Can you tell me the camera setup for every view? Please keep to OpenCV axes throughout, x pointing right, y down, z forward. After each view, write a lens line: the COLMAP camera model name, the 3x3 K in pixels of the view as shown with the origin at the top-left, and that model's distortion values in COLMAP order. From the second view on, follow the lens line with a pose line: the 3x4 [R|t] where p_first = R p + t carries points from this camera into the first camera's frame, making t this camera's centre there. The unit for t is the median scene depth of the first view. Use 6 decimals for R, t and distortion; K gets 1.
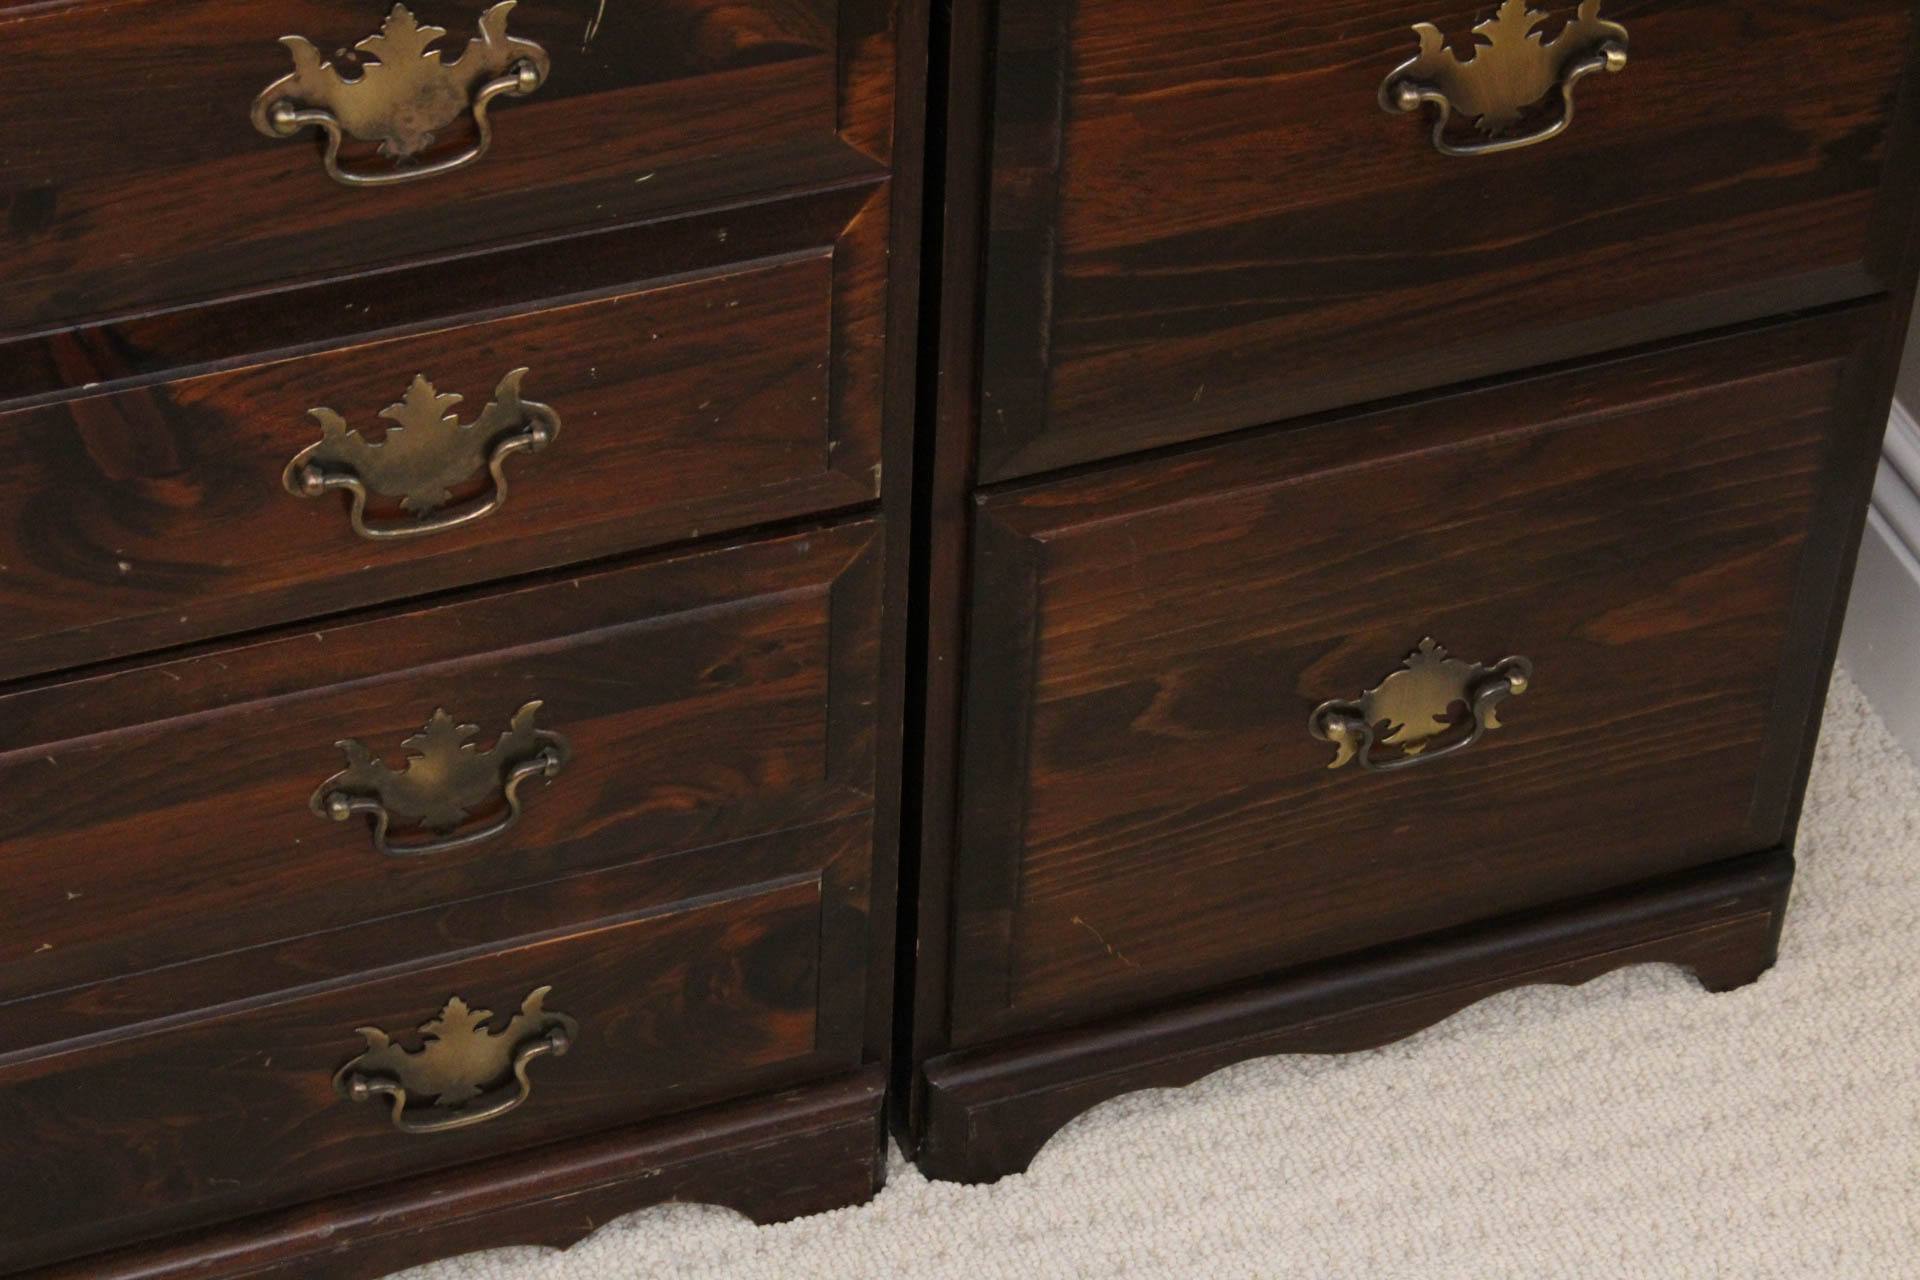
lens RADIAL K [[4679.2, 0, 942.4], [0, 4679.2, 623.8], [0, 0, 1]] dist [0.082690, 0.000000]
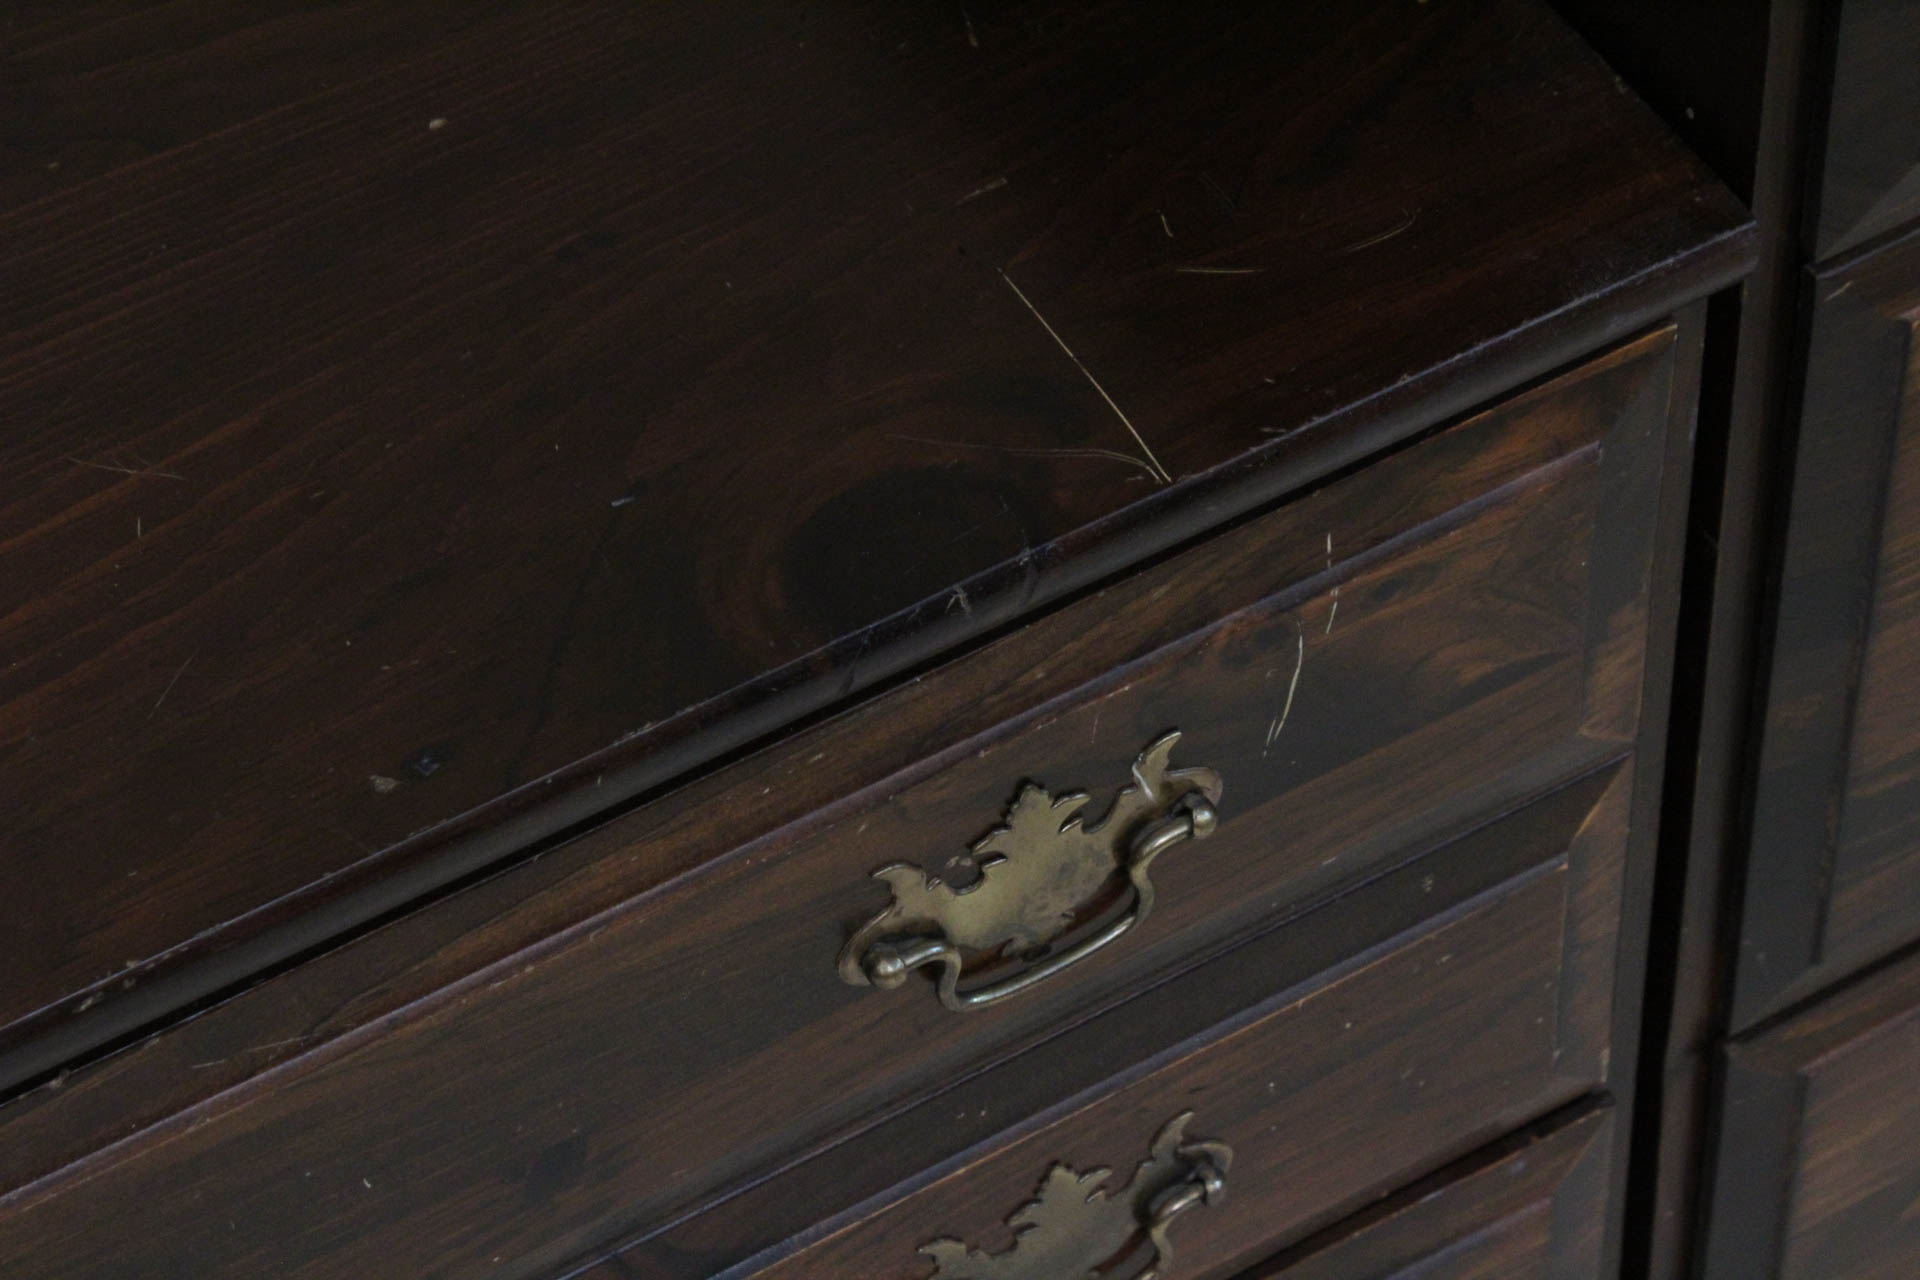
lens RADIAL K [[4679.2, 0, 970.3], [0, 4679.2, 649.1], [0, 0, 1]] dist [0.082690, 0.000000]
pose [[0.983368, -0.179089, 0.030226, -0.128210], [0.172987, 0.974259, 0.144553, -0.228622], [-0.055335, -0.136921, 0.989035, 0.295378]]
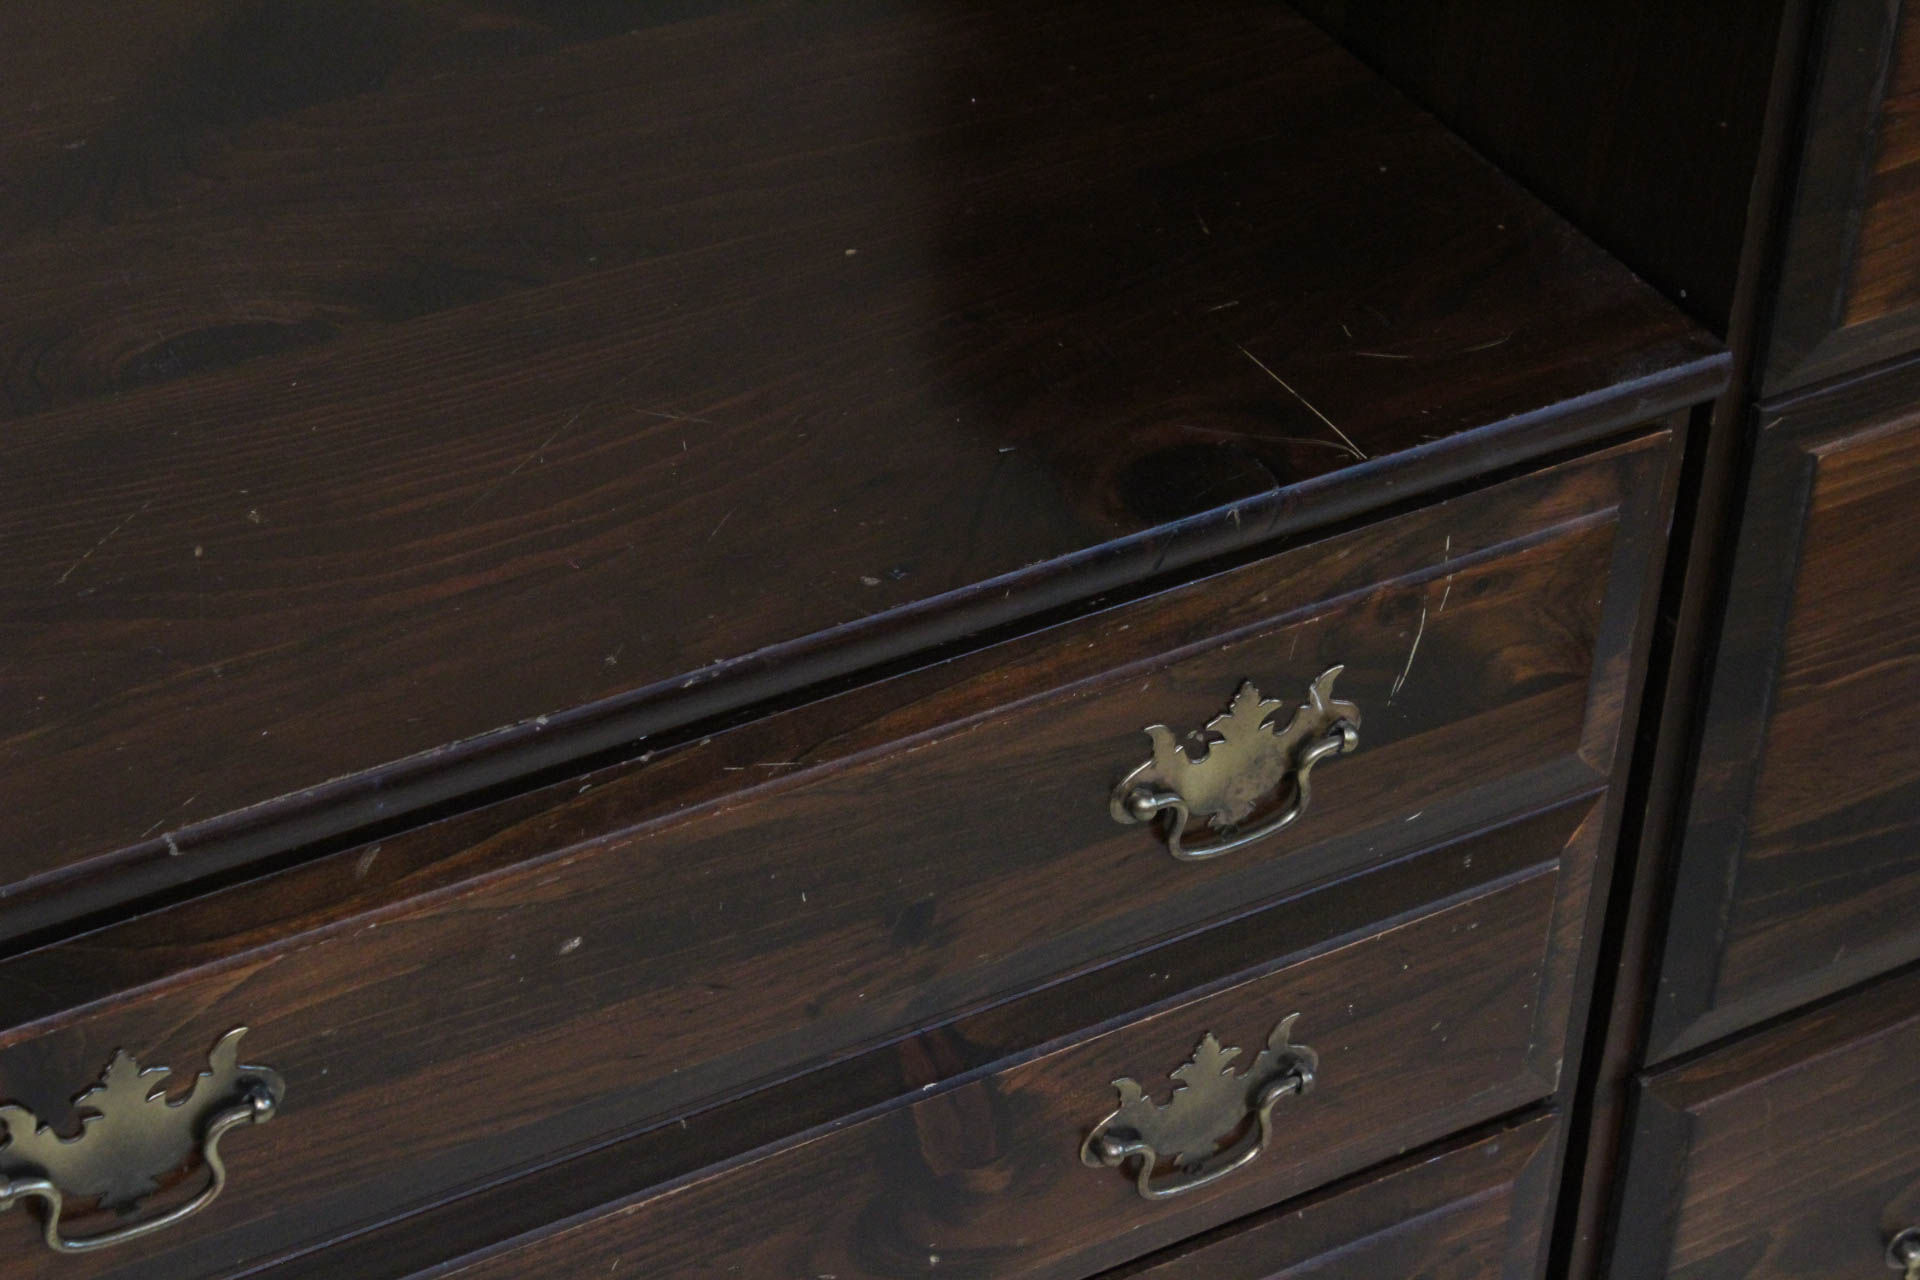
lens RADIAL K [[4679.2, 0, 993.2], [0, 4679.2, 596.6], [0, 0, 1]] dist [0.082690, 0.000000]
pose [[0.981440, -0.099689, 0.163825, -0.303246], [0.114489, 0.989908, -0.083510, -0.065360], [-0.153847, 0.100716, 0.982948, 0.008210]]
